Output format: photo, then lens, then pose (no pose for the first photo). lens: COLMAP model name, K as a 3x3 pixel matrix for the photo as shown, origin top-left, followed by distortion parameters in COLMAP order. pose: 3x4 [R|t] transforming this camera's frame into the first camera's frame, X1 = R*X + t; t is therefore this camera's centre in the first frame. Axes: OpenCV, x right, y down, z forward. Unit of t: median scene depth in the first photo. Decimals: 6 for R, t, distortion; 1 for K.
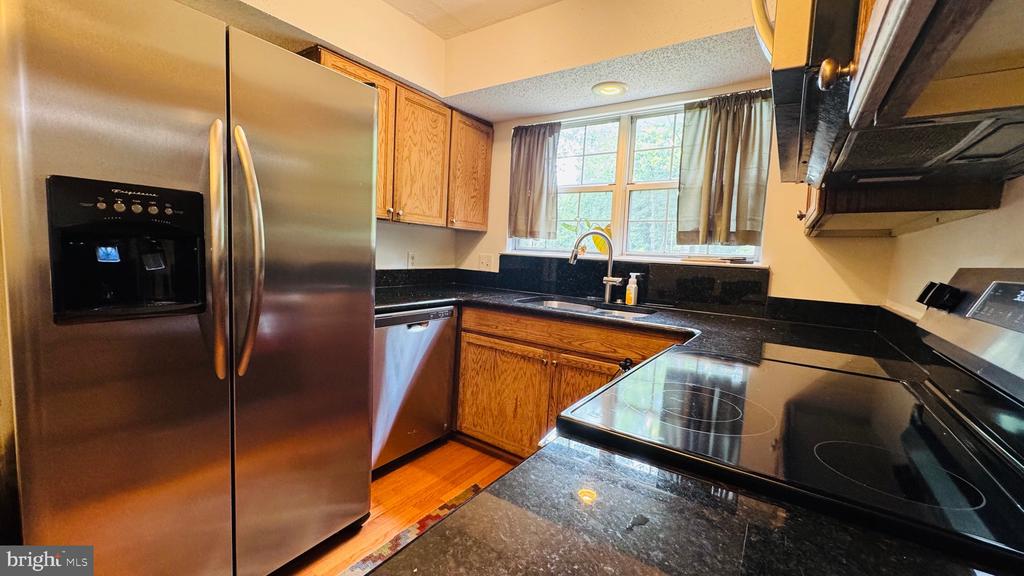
lens RADIAL K [[408.7, 0, 510.6], [0, 408.7, 287.5], [0, 0, 1]] dist [-0.001936, -0.000187]
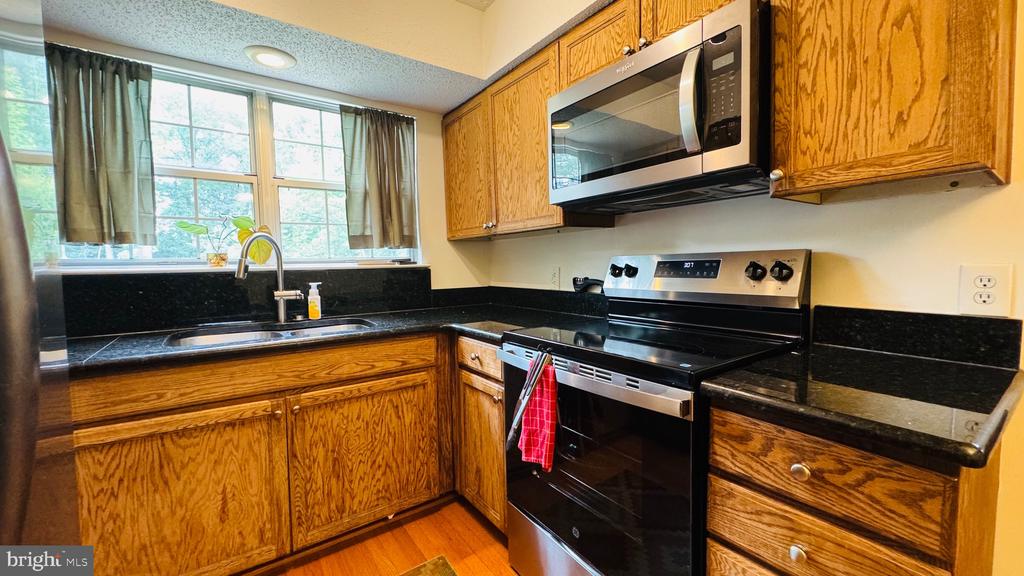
lens RADIAL K [[408.7, 0, 511.7], [0, 408.7, 287.3], [0, 0, 1]] dist [-0.001936, -0.000187]
pose [[0.346782, -0.108934, 0.931598, -0.369389], [0.118533, 0.990359, 0.071682, -0.038139], [-0.930426, 0.085567, 0.356351, 0.295813]]
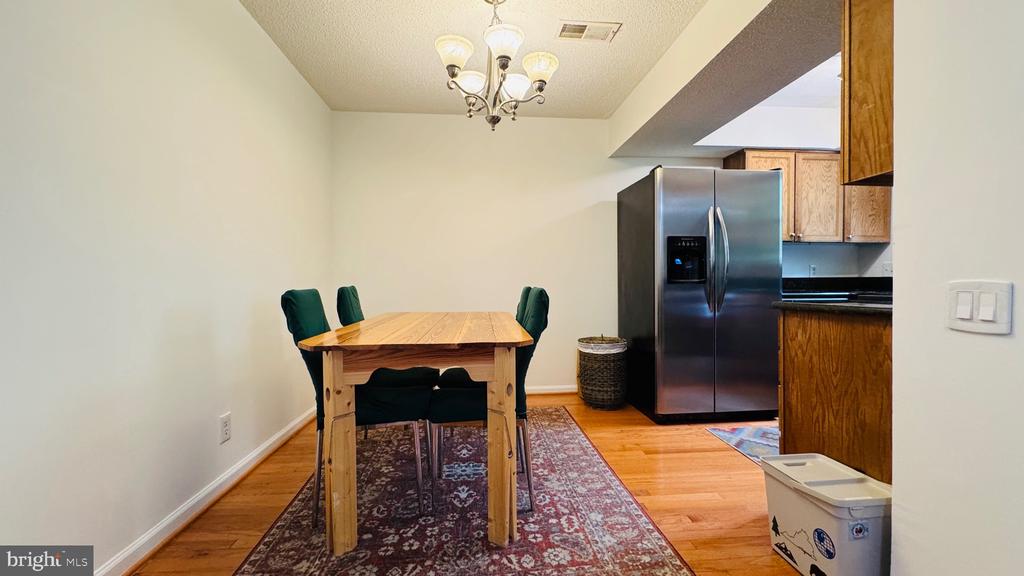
lens RADIAL K [[408.7, 0, 519.5], [0, 408.7, 284.9], [0, 0, 1]] dist [-0.001936, -0.000187]
pose [[0.630886, -0.043986, -0.774627, 0.220578], [-0.034324, 0.995832, -0.084501, 0.151375], [0.775116, 0.079899, 0.626747, -0.685445]]
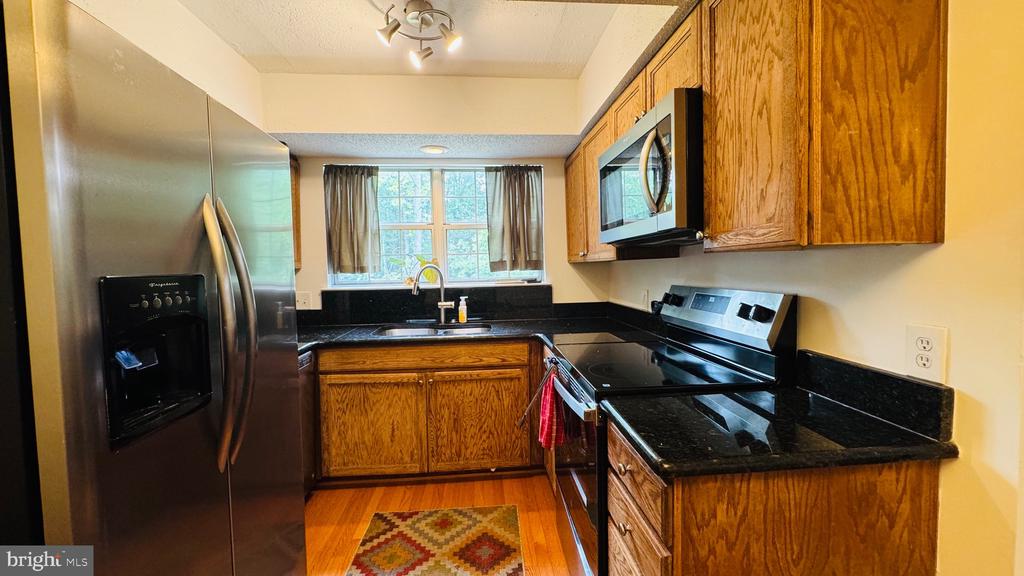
lens RADIAL K [[408.7, 0, 510.3], [0, 408.7, 288.3], [0, 0, 1]] dist [-0.001936, -0.000187]
pose [[0.776438, -0.096857, 0.622707, -0.361597], [0.114366, 0.993367, 0.011910, -0.059762], [-0.619730, 0.061969, 0.782365, -0.066516]]
